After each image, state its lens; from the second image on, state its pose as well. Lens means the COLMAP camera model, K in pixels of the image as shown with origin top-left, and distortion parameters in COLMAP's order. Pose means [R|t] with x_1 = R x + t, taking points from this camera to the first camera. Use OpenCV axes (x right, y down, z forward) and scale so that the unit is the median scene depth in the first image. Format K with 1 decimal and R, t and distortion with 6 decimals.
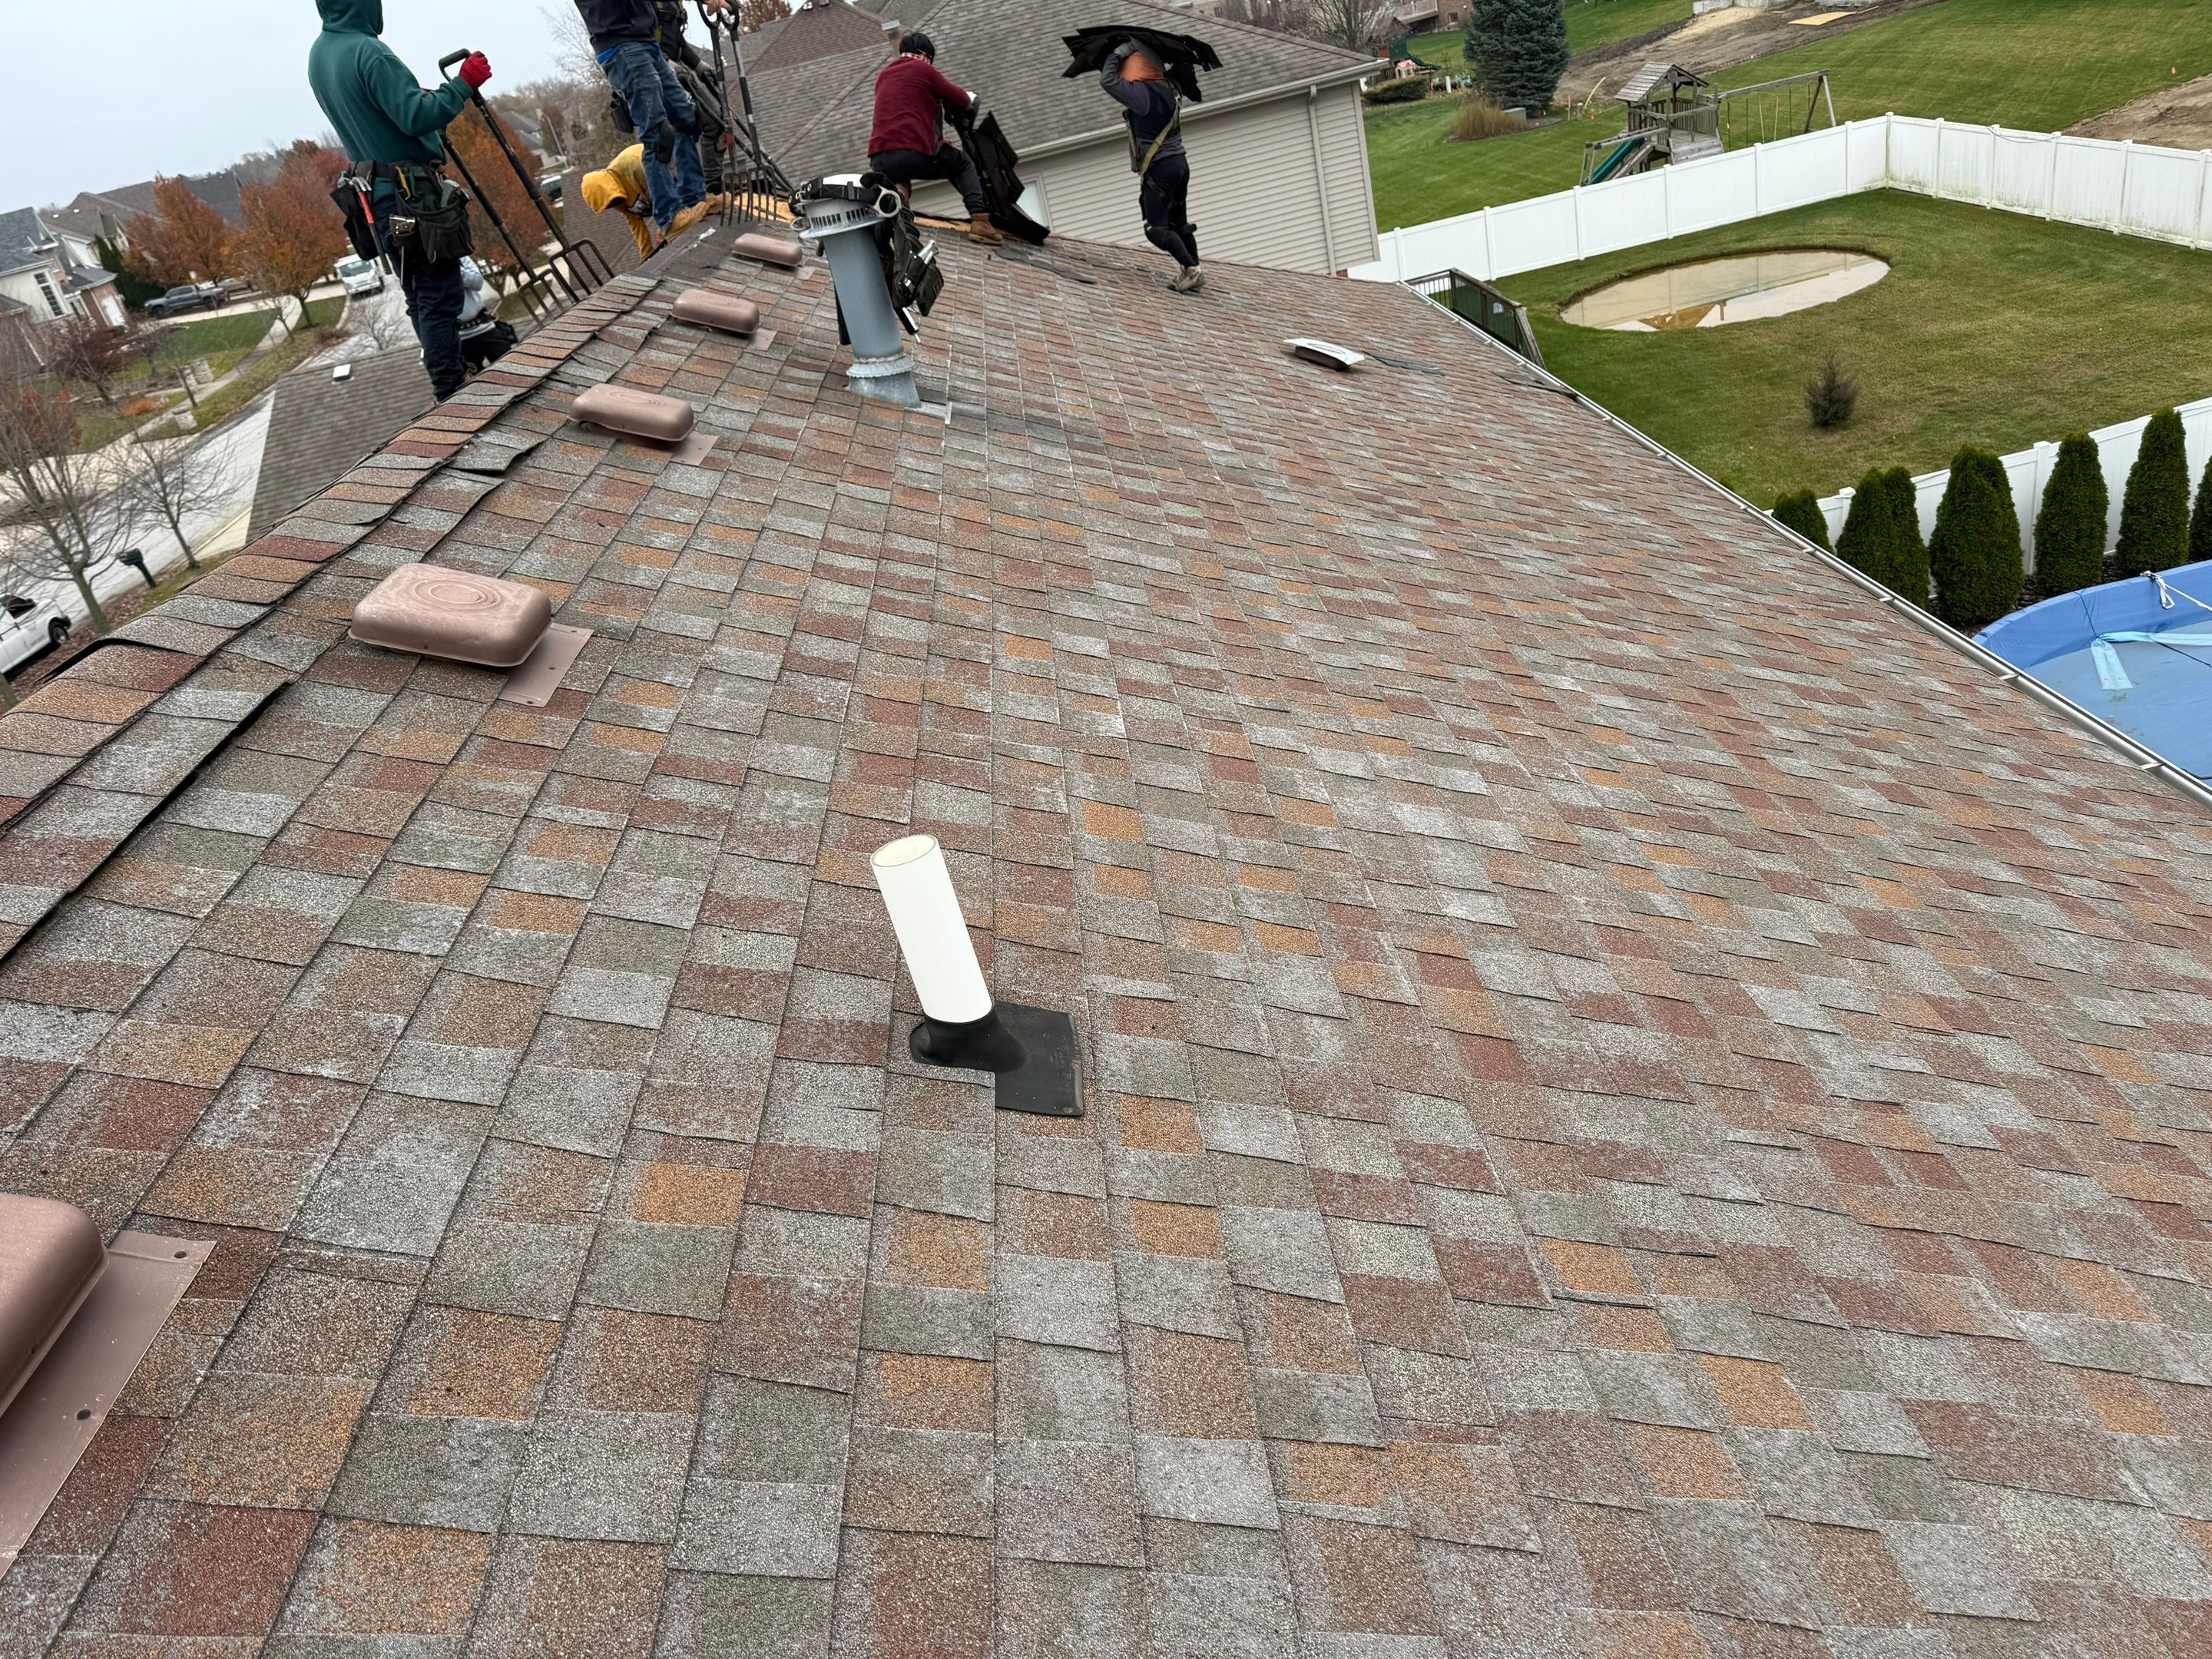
lens RADIAL K [[1570.1, 0, 1106.0], [0, 1570.1, 829.5], [0, 0, 1]] dist [0.009973, -0.004944]
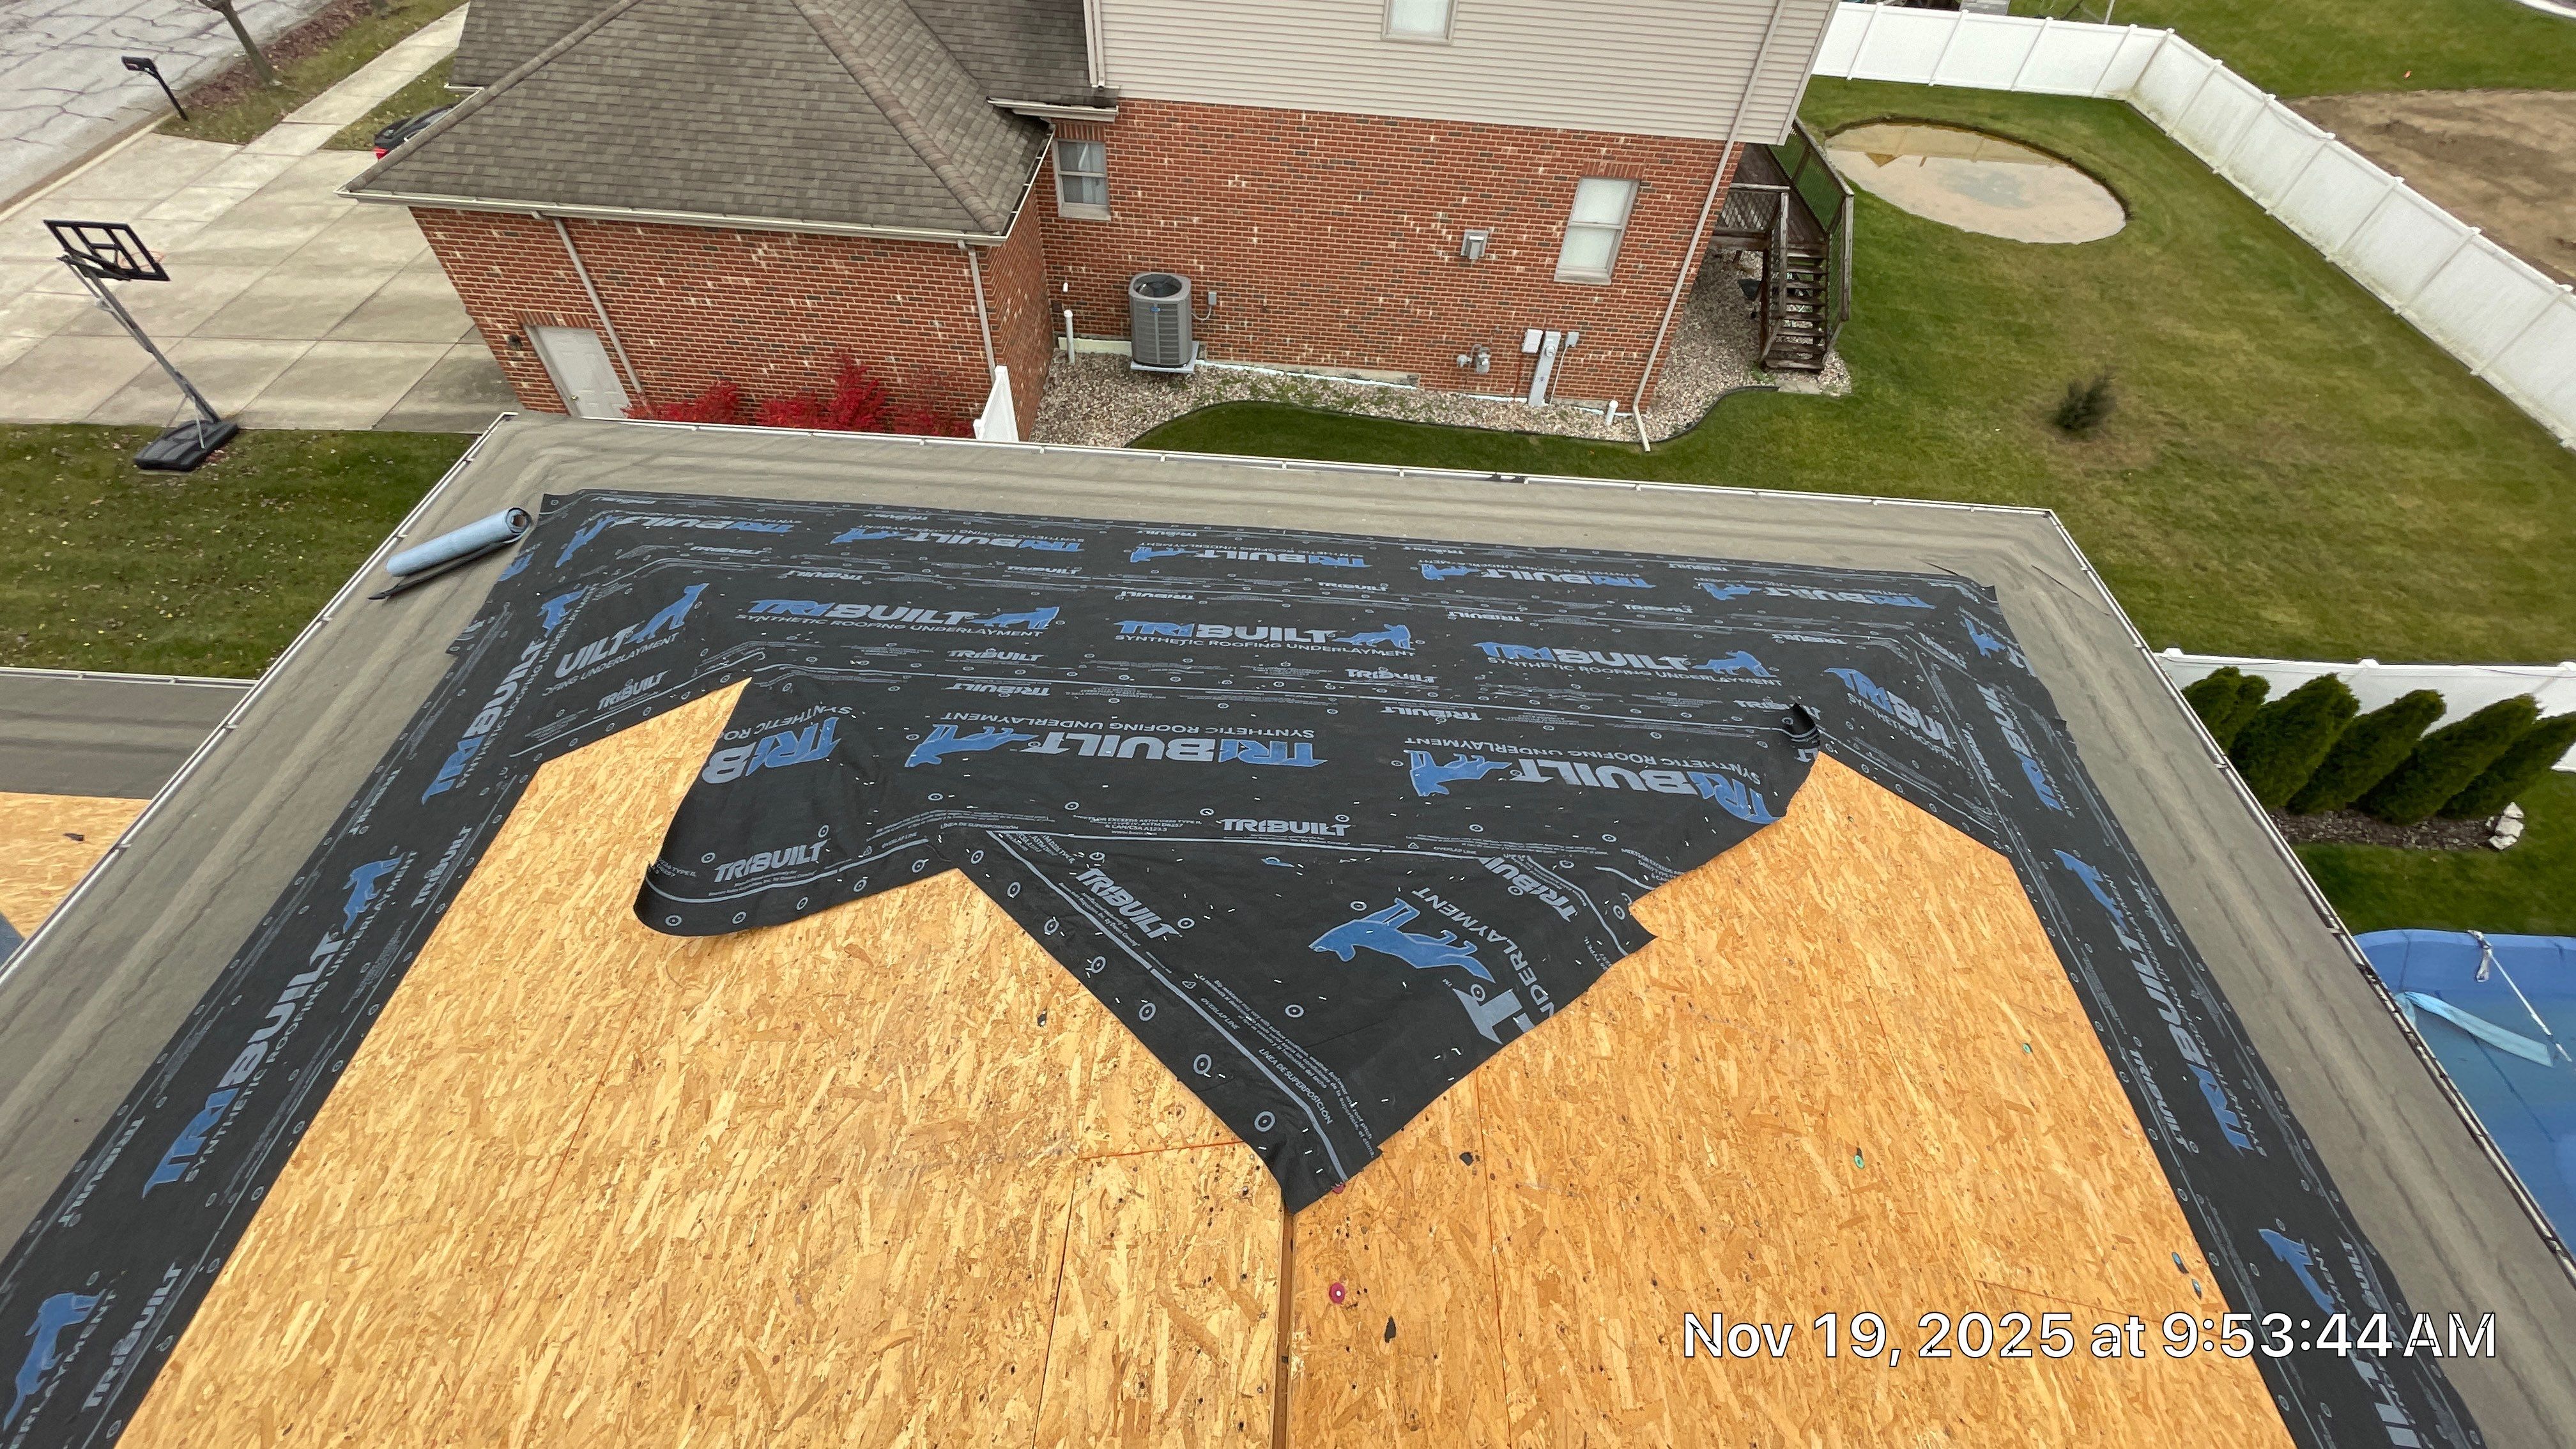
lens RADIAL K [[1029.4, 0, 1275.1], [0, 1029.4, 715.0], [0, 0, 1]] dist [-0.007355, 0.000657]
pose [[0.958533, 0.249834, 0.137101, -0.058336], [-0.283183, 0.888966, 0.359927, -0.112473], [-0.031956, -0.383826, 0.922852, 0.192689]]
